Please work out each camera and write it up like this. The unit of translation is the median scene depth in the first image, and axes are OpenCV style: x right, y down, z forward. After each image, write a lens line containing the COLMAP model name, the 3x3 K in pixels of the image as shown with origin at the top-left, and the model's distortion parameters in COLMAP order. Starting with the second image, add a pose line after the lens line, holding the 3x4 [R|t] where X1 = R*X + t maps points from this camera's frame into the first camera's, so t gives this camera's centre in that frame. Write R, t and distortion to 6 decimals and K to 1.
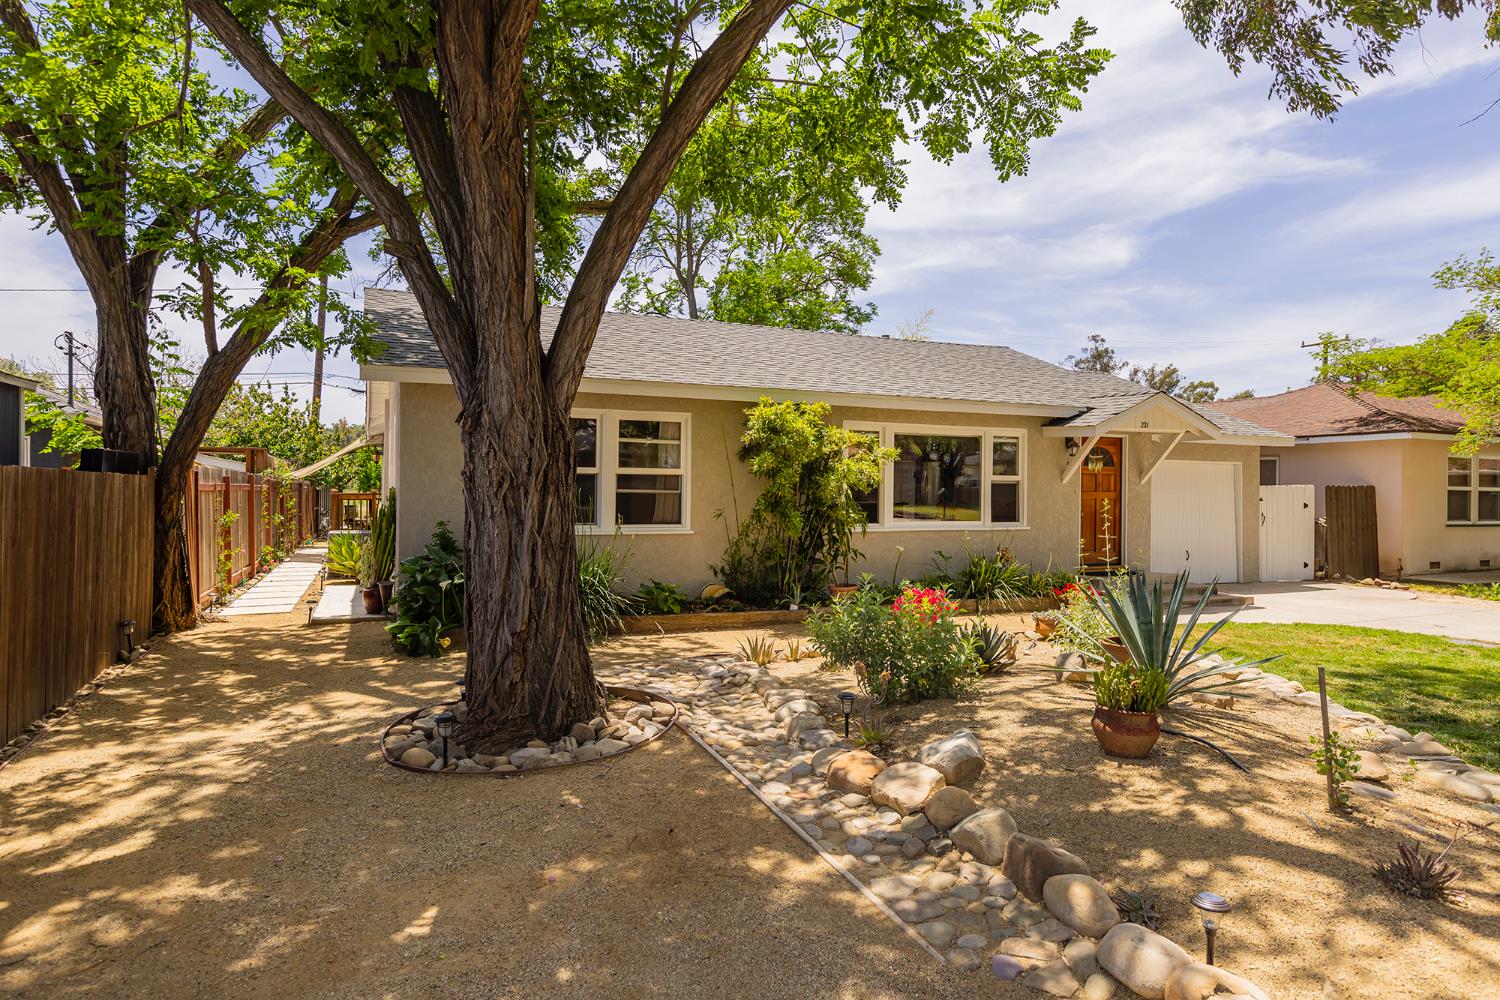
lens RADIAL K [[859.3, 0, 762.6], [0, 859.3, 484.4], [0, 0, 1]] dist [0.002320, -0.002643]
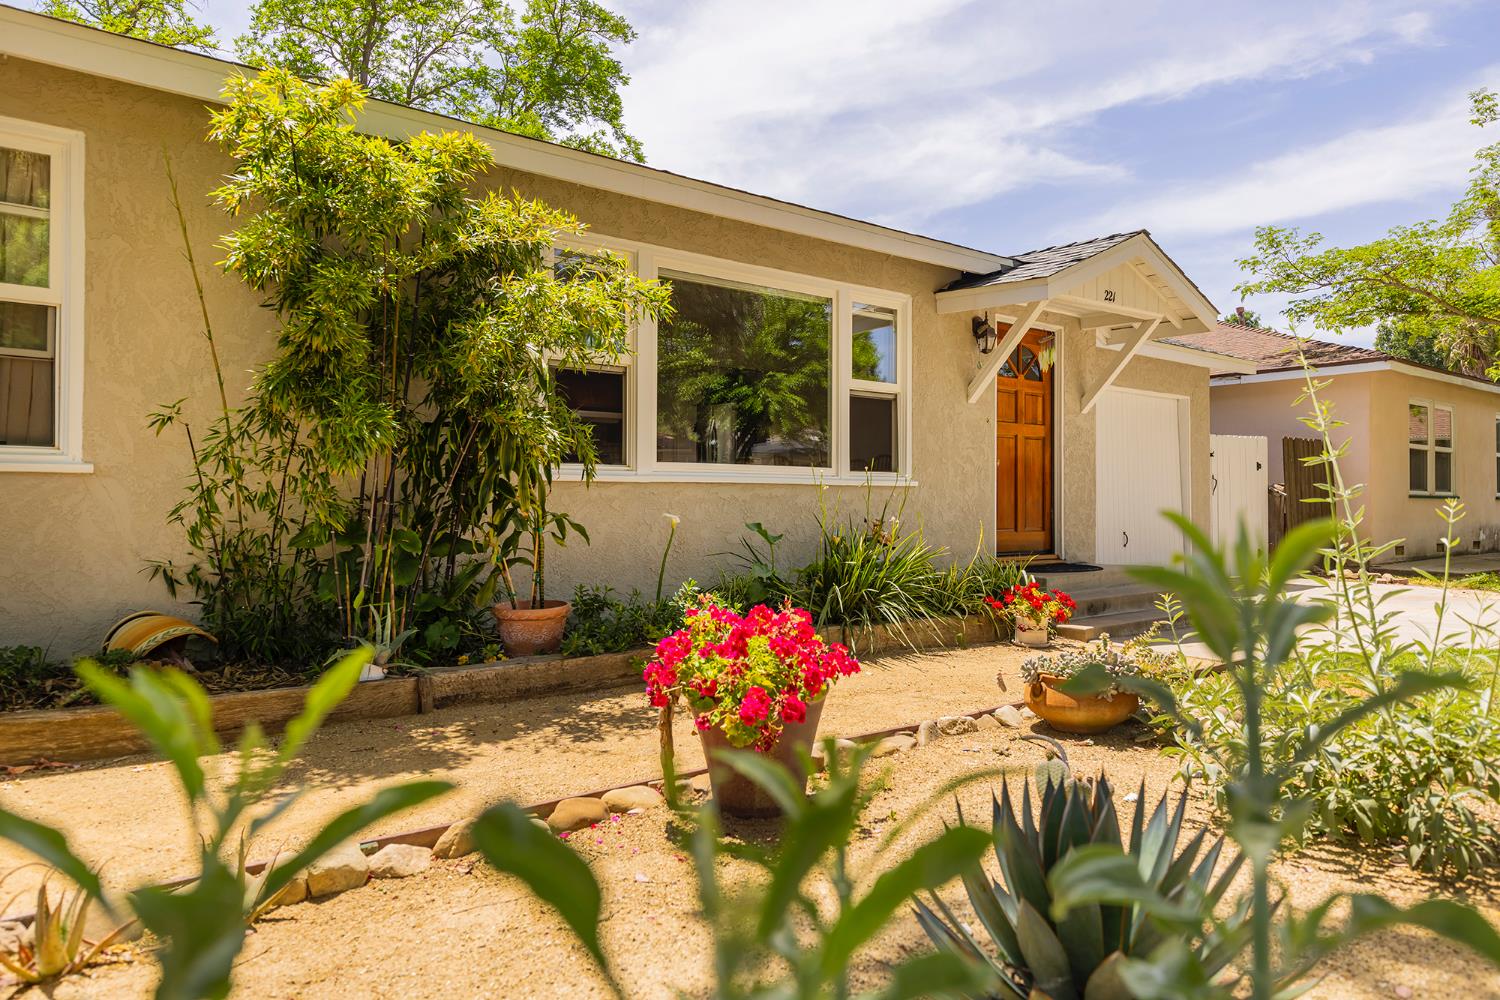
lens RADIAL K [[965.7, 0, 763.0], [0, 965.7, 497.7], [0, 0, 1]] dist [-0.000767, 0.000054]
pose [[0.967564, -0.005358, 0.252570, 0.075029], [0.003680, 0.999968, 0.007115, 0.057217], [-0.252600, -0.005955, 0.967552, 0.476153]]
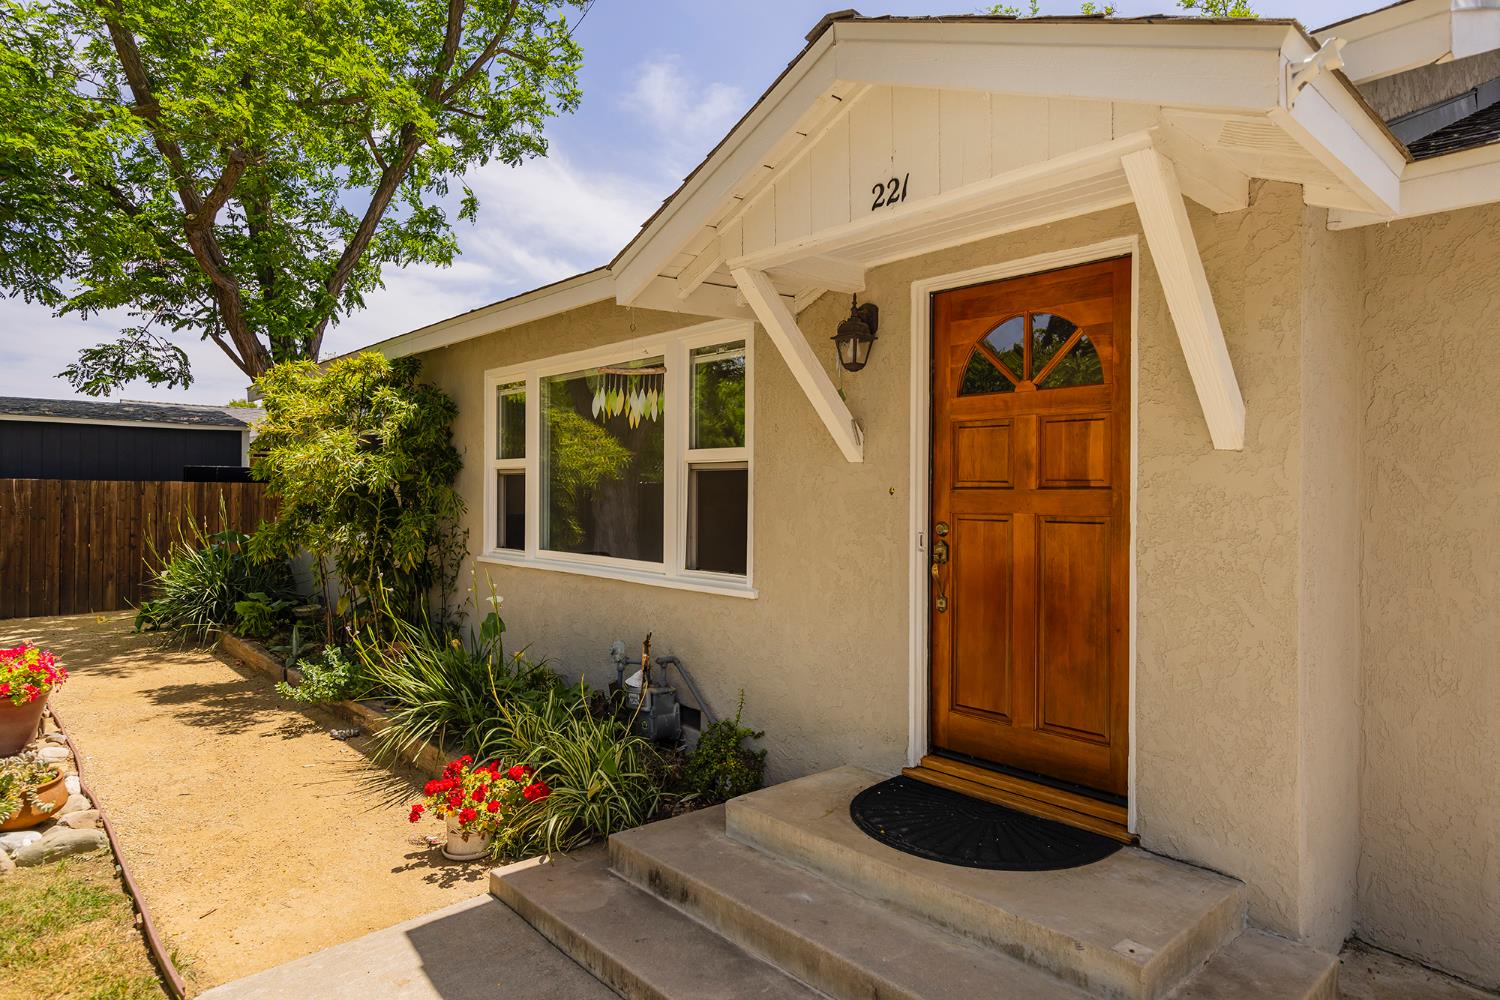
lens RADIAL K [[859.3, 0, 755.5], [0, 859.3, 494.6], [0, 0, 1]] dist [0.002320, -0.002643]
pose [[0.328598, 0.001358, -0.944469, 0.672279], [0.013356, 0.999892, 0.006085, 0.008066], [0.944375, -0.014614, 0.328545, 0.930080]]
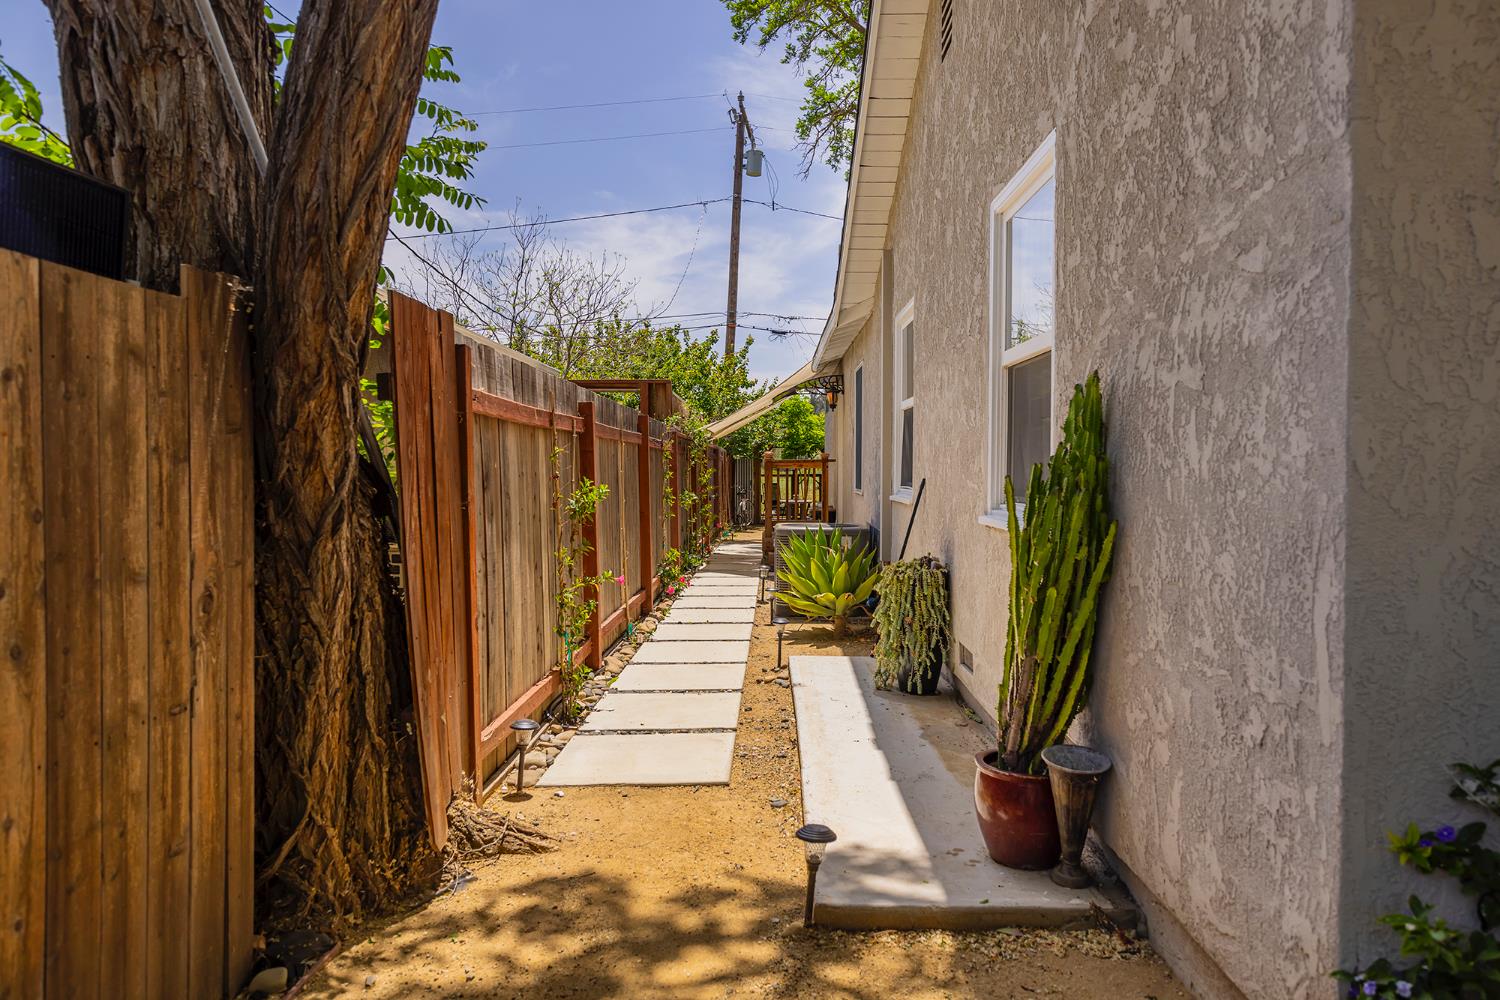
lens RADIAL K [[965.7, 0, 752.7], [0, 965.7, 495.4], [0, 0, 1]] dist [-0.000767, 0.000054]
pose [[0.902407, 0.003067, -0.430873, -0.338501], [0.011337, 0.999459, 0.030859, 0.024110], [0.430735, -0.032733, 0.901885, 0.598153]]
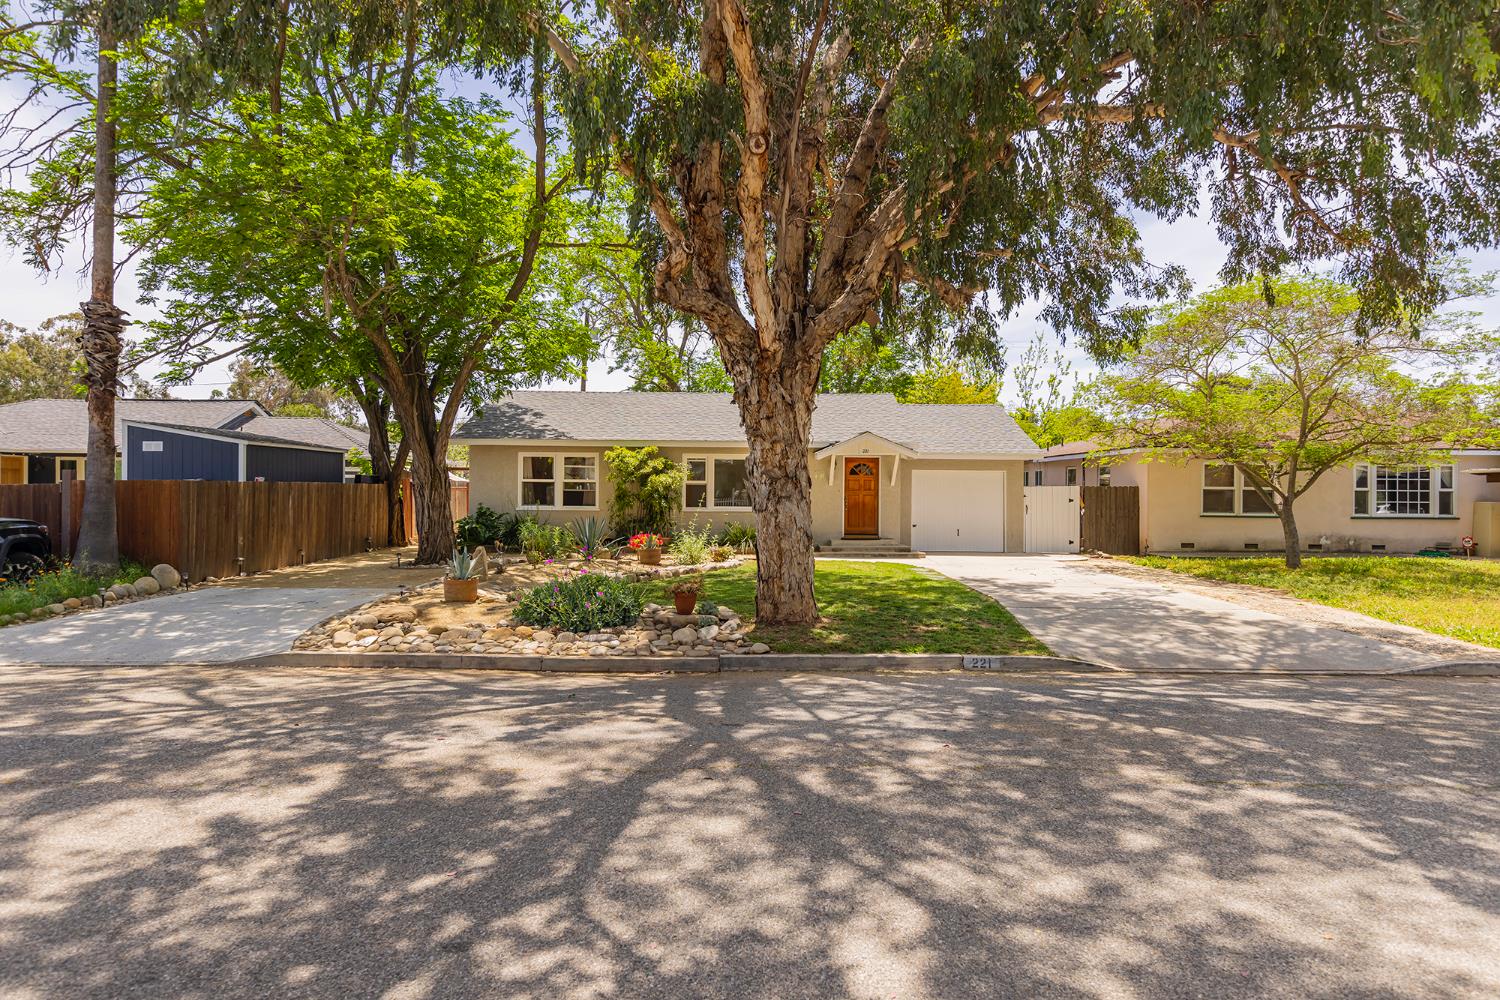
lens RADIAL K [[904.0, 0, 789.8], [0, 904.0, 500.1], [0, 0, 1]] dist [0.008829, 0.002384]
pose [[0.922874, 0.002997, -0.385091, 1.038669], [0.003435, 0.999866, 0.016013, -0.001597], [0.385087, -0.016101, 0.922740, -0.740175]]
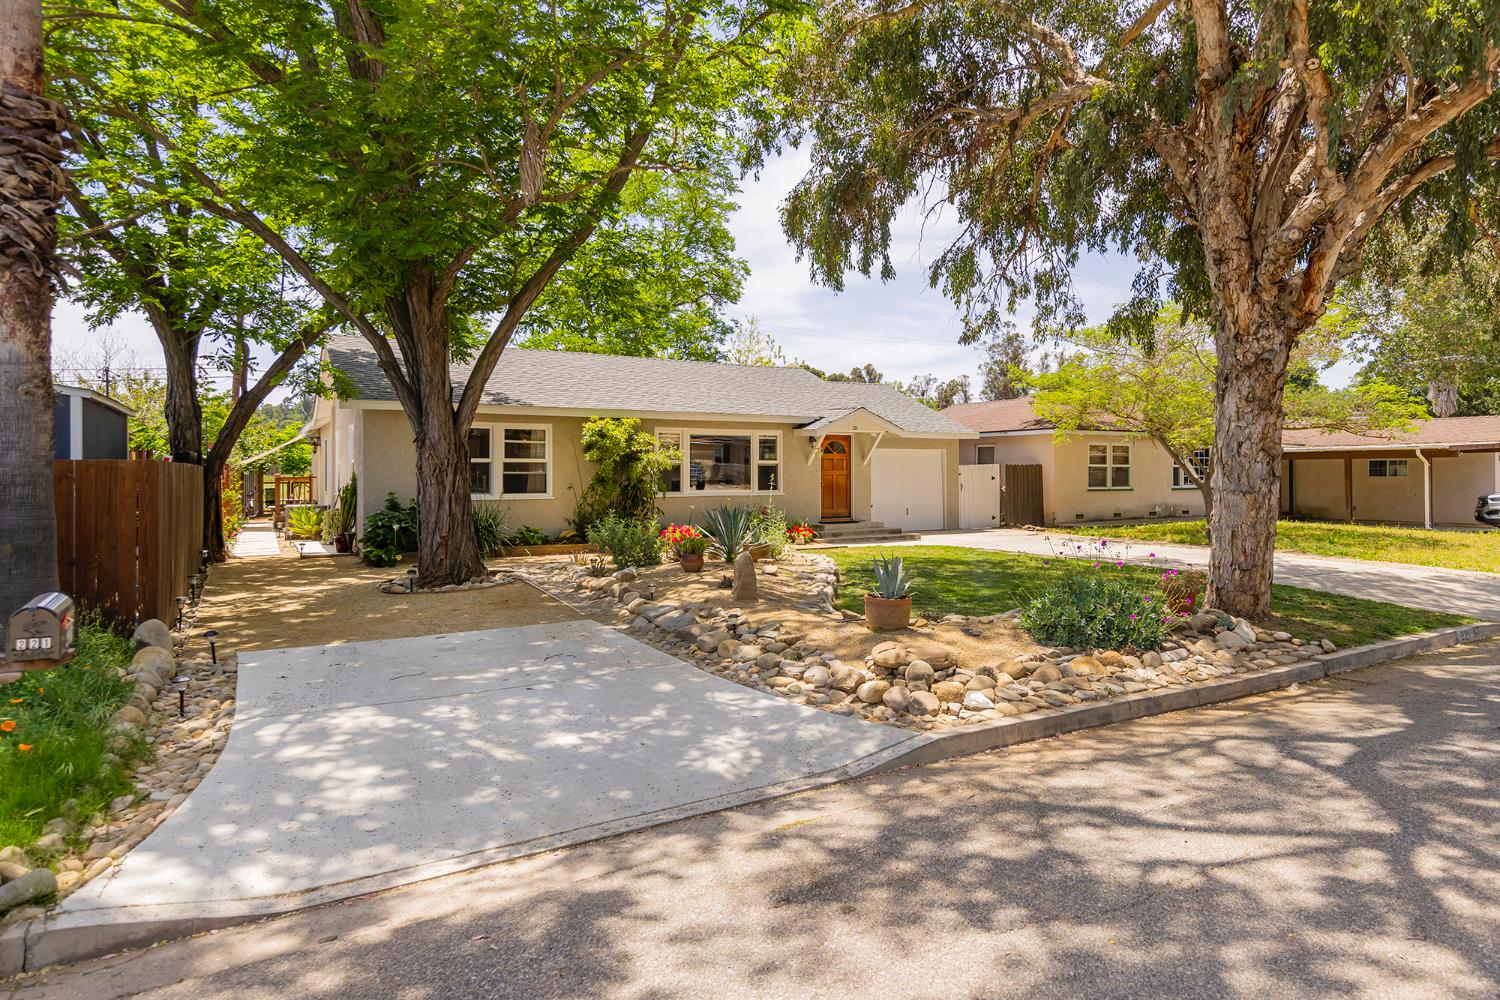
lens RADIAL K [[876.3, 0, 846.2], [0, 876.3, 468.2], [0, 0, 1]] dist [0.002298, -0.001135]
pose [[0.985822, -0.008218, 0.167595, 0.161726], [0.007111, 0.999949, 0.007202, -0.007062], [-0.167646, -0.005908, 0.985830, -0.626213]]
